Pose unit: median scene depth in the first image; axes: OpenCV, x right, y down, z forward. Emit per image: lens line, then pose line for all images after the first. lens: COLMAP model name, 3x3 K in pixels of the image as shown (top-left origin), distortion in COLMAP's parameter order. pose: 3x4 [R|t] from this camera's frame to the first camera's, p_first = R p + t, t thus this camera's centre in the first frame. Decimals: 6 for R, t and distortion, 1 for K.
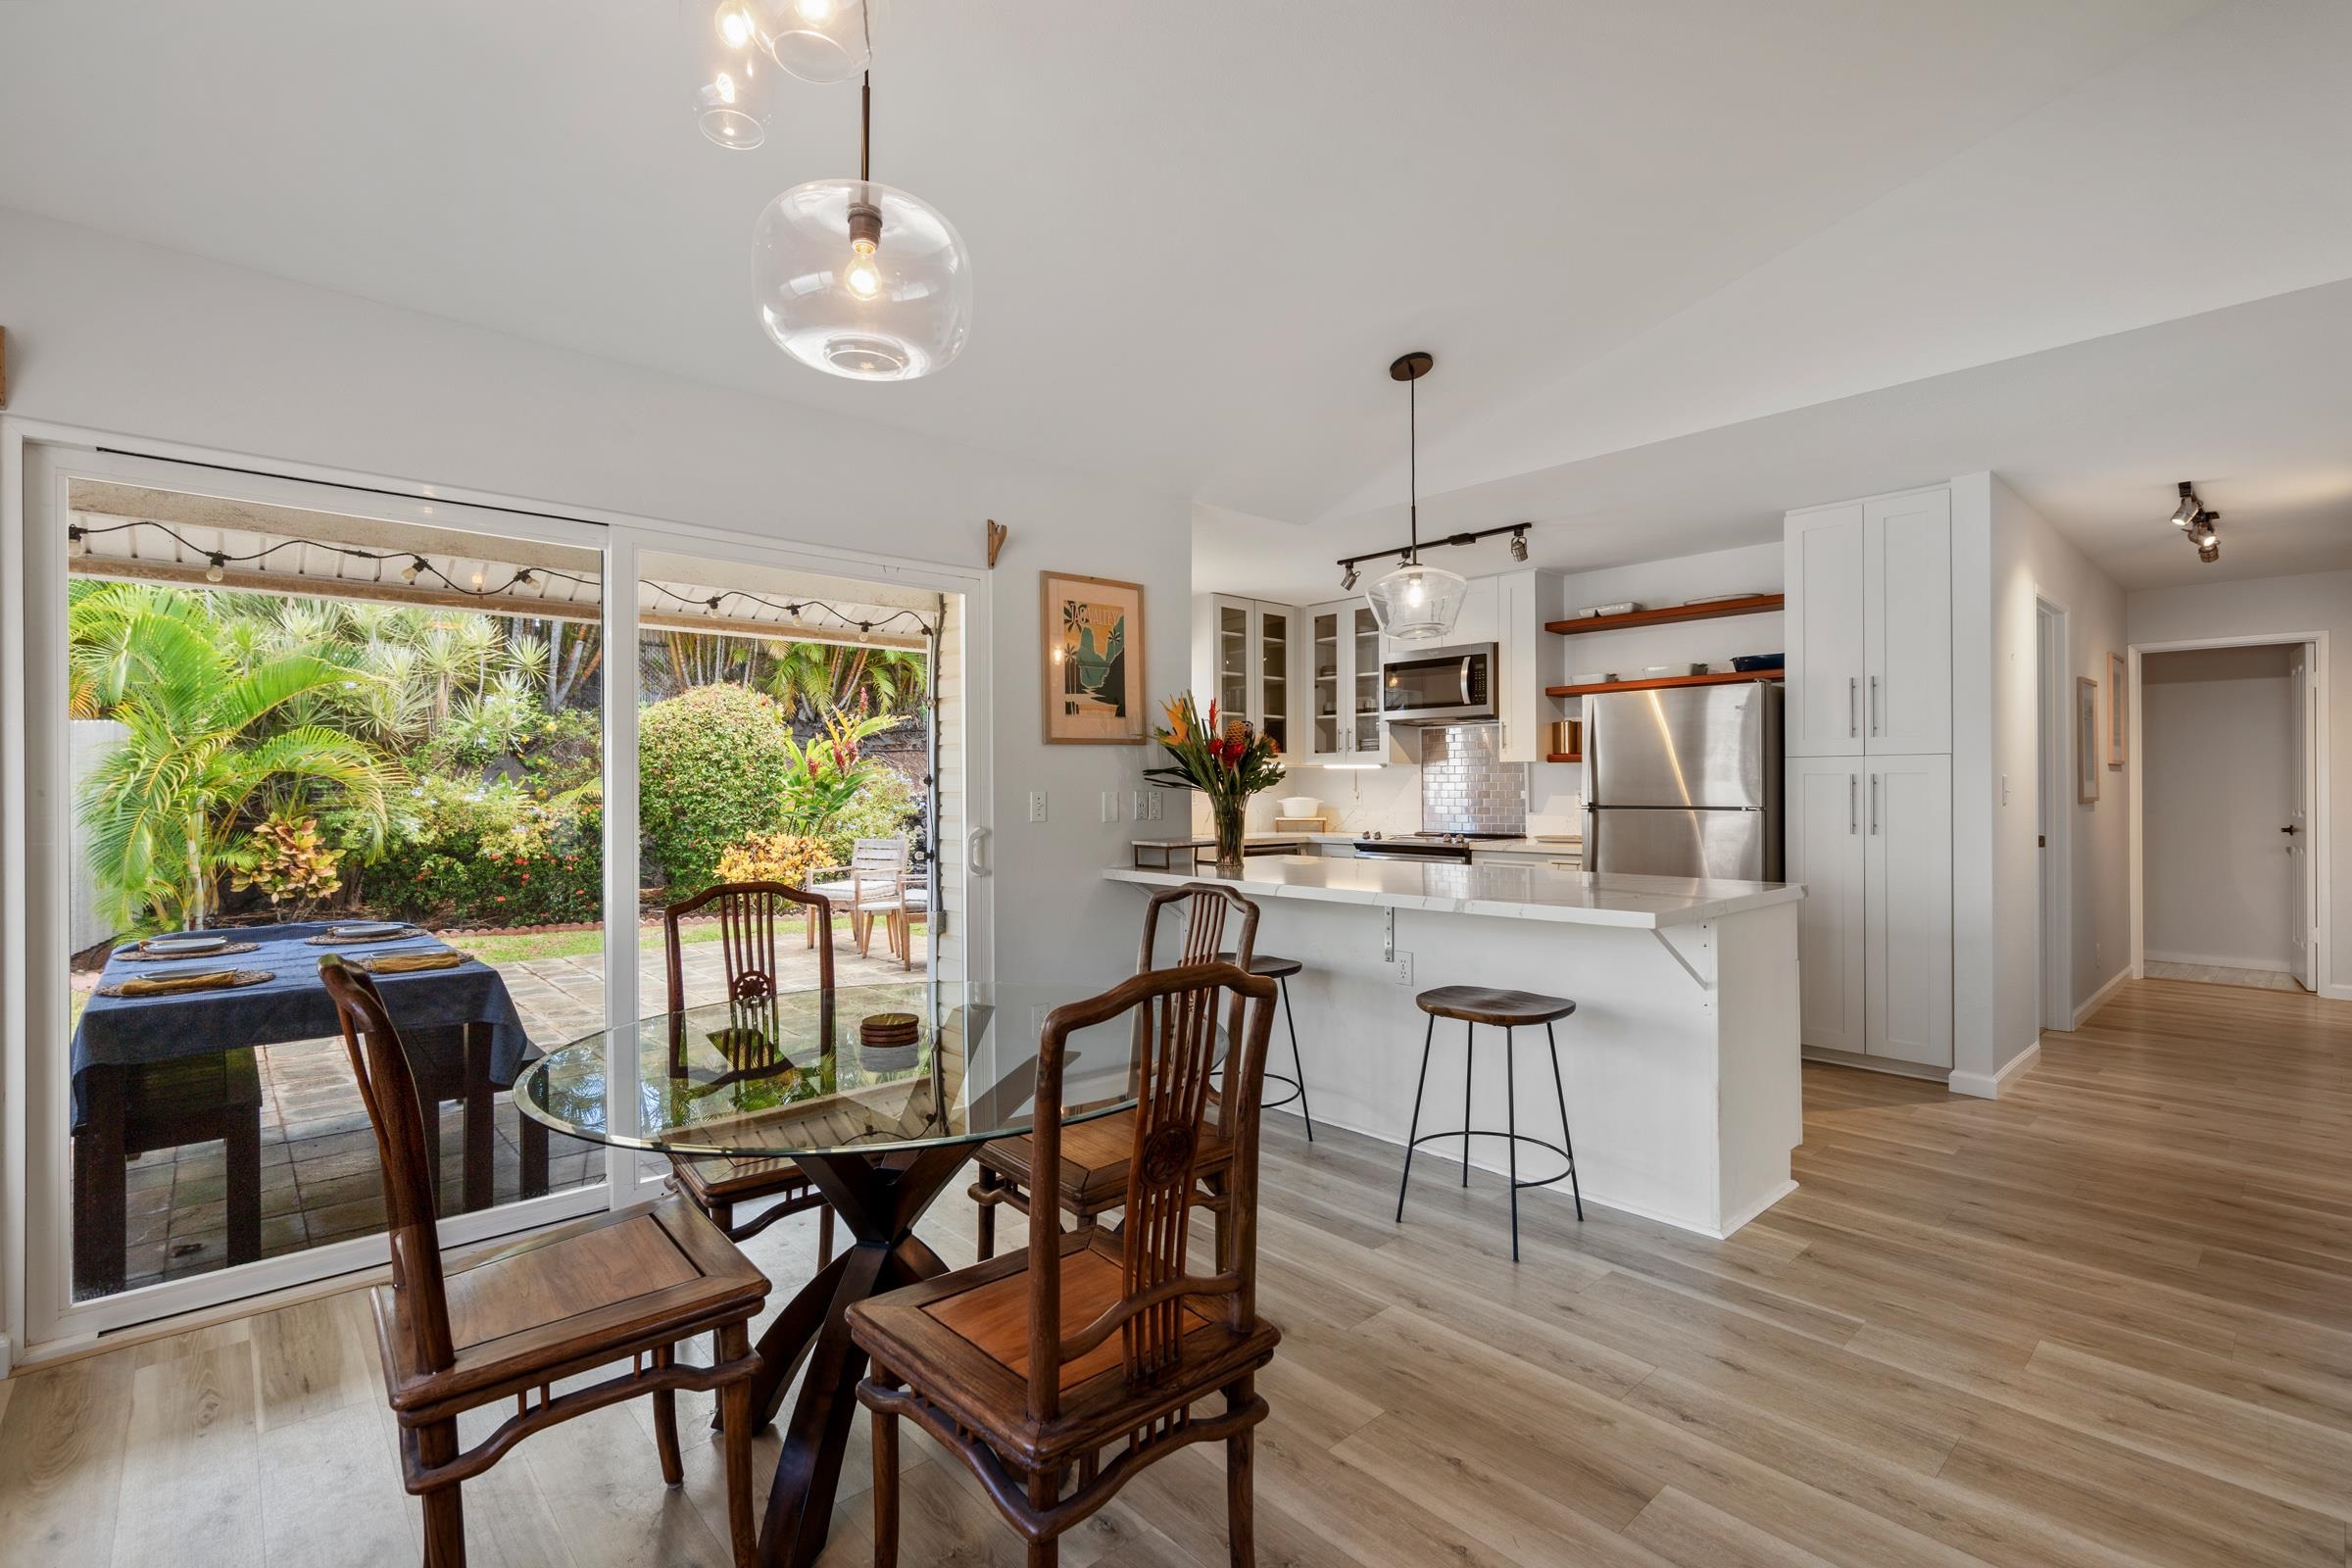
lens RADIAL K [[1069.4, 0, 1176.0], [0, 1069.4, 784.0], [0, 0, 1]] dist [-0.000561, 0.000253]
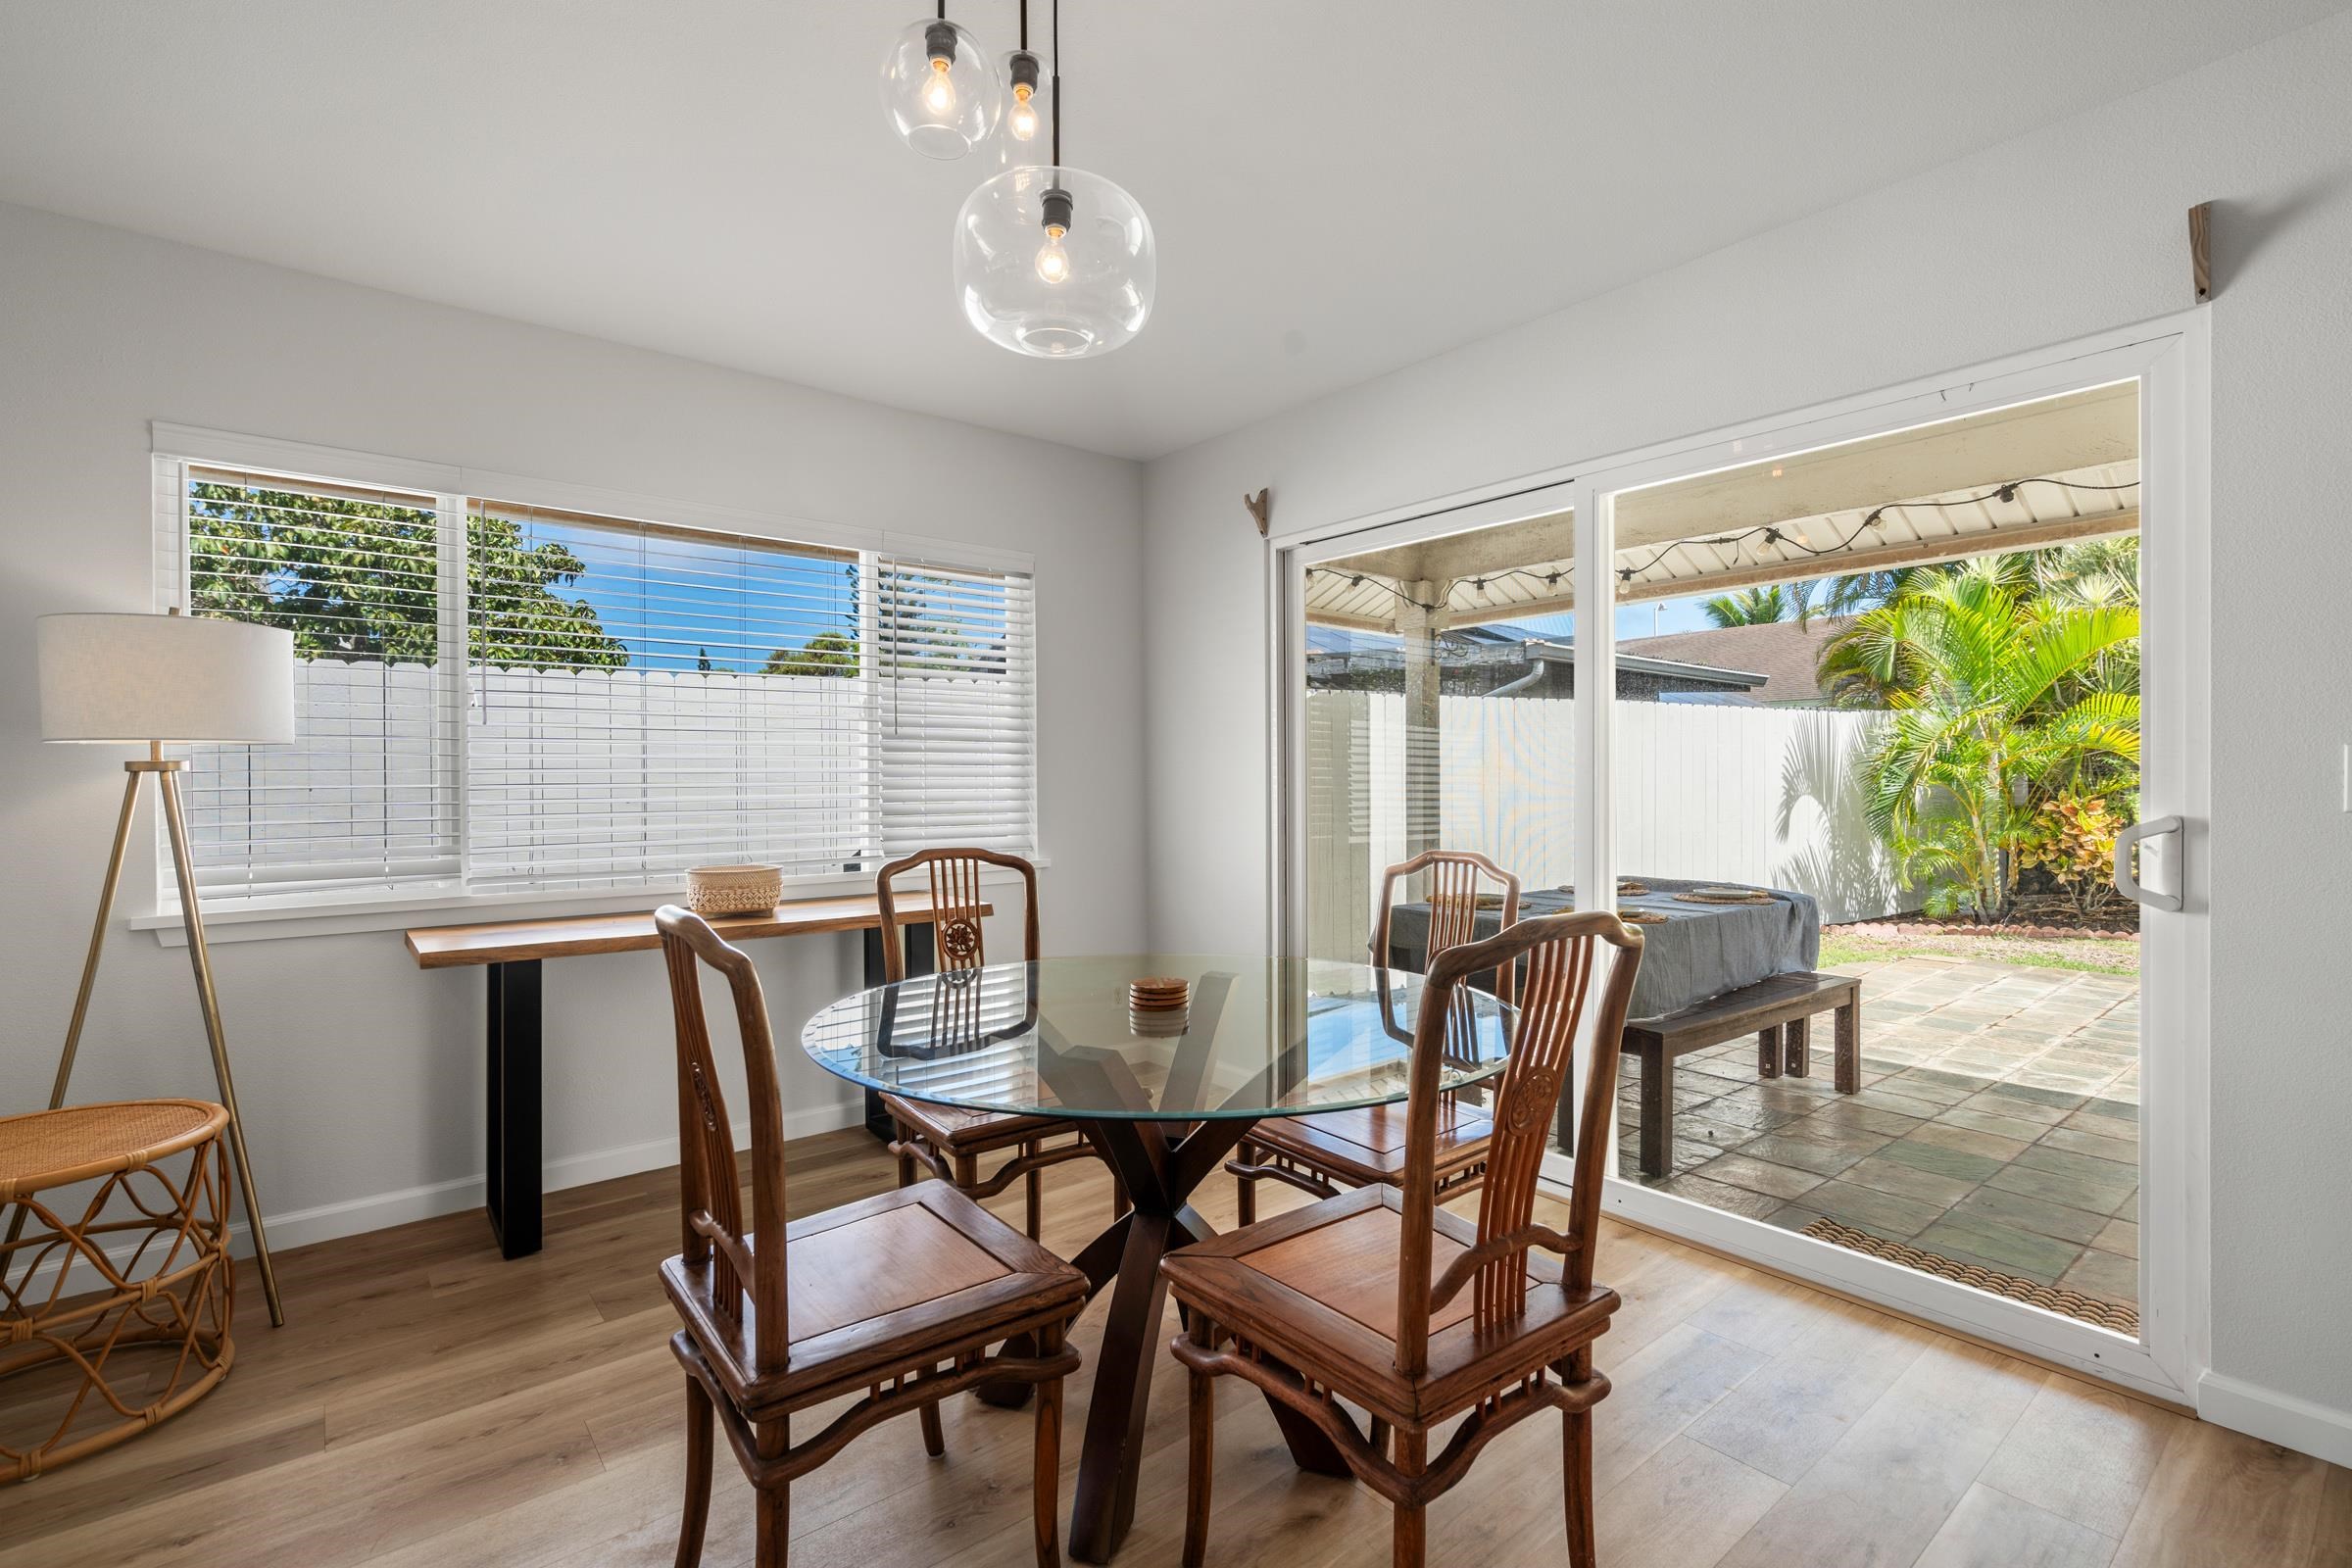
lens RADIAL K [[1063.5, 0, 1170.2], [0, 1063.5, 779.3], [0, 0, 1]] dist [-0.002264, 0.000345]
pose [[-0.055825, 0.005508, -0.998425, 0.321509], [0.004428, 0.999976, 0.005269, 0.016209], [0.998431, -0.004127, -0.055848, 0.490022]]
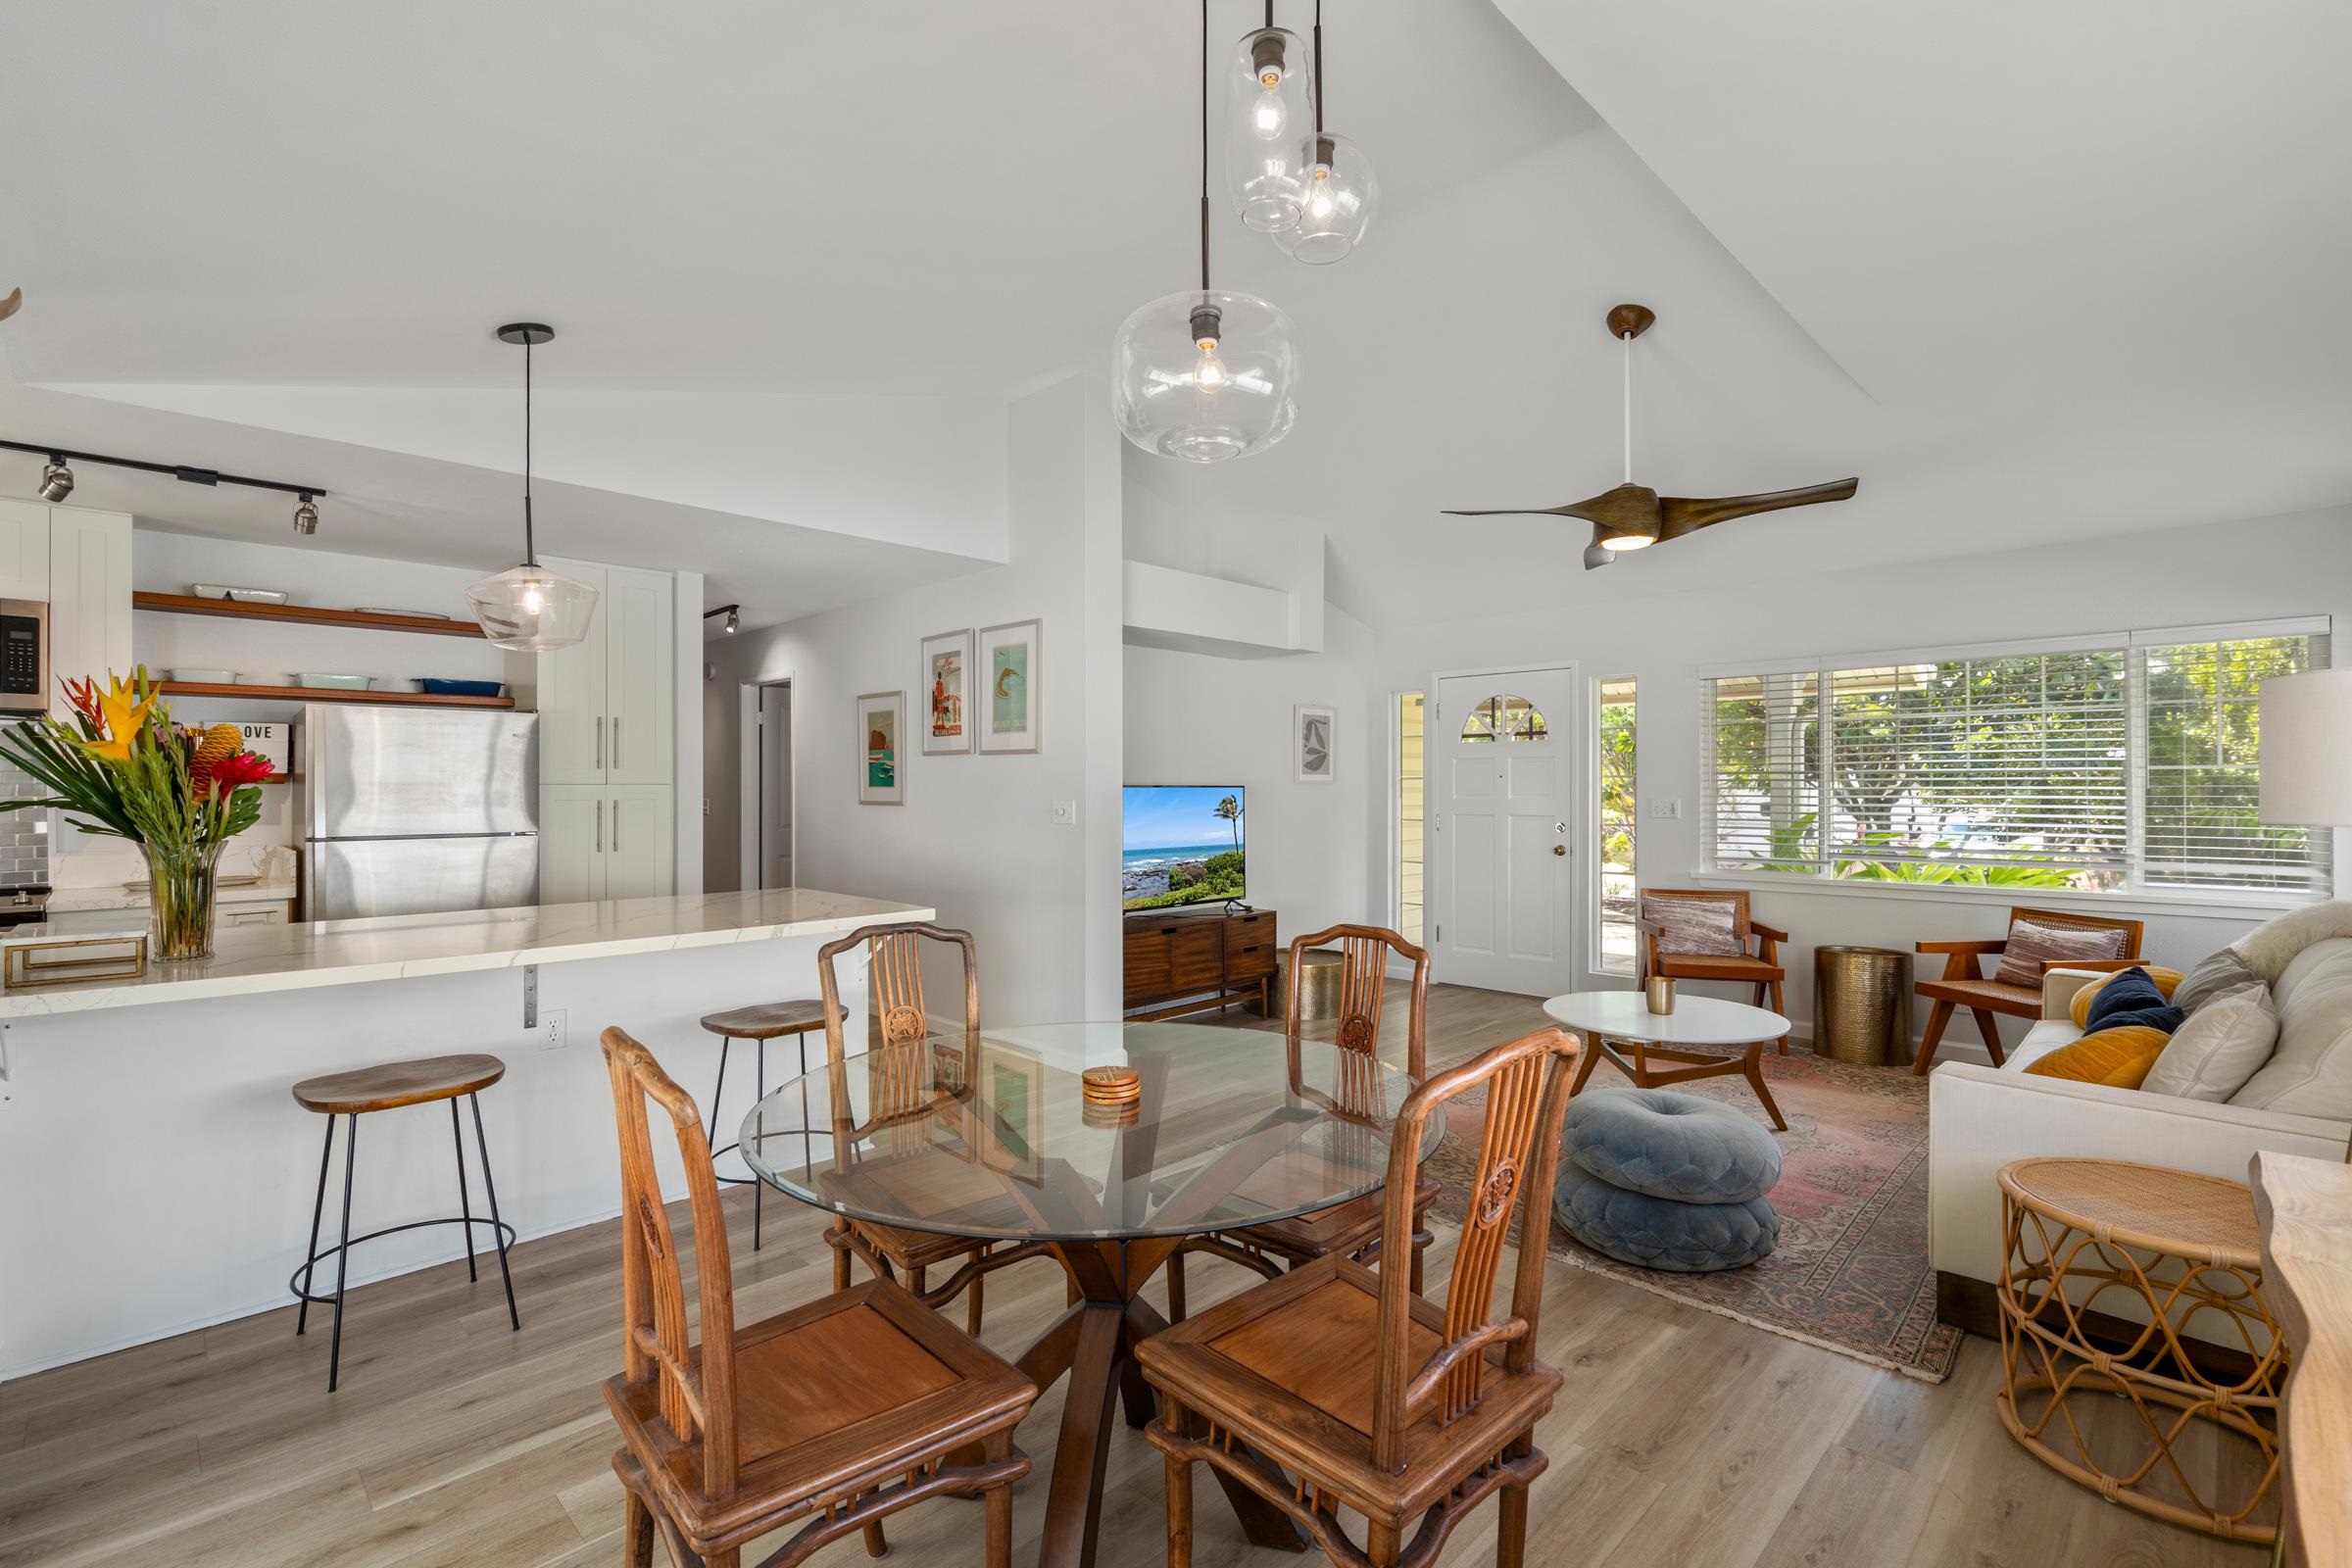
lens RADIAL K [[1053.4, 0, 1176.0], [0, 1053.4, 784.0], [0, 0, 1]] dist [0.013274, -0.001036]
pose [[-0.044937, 0.008104, 0.998957, -0.606909], [0.001439, 0.999967, -0.008047, -0.018644], [-0.998989, 0.001076, -0.044948, 0.461858]]
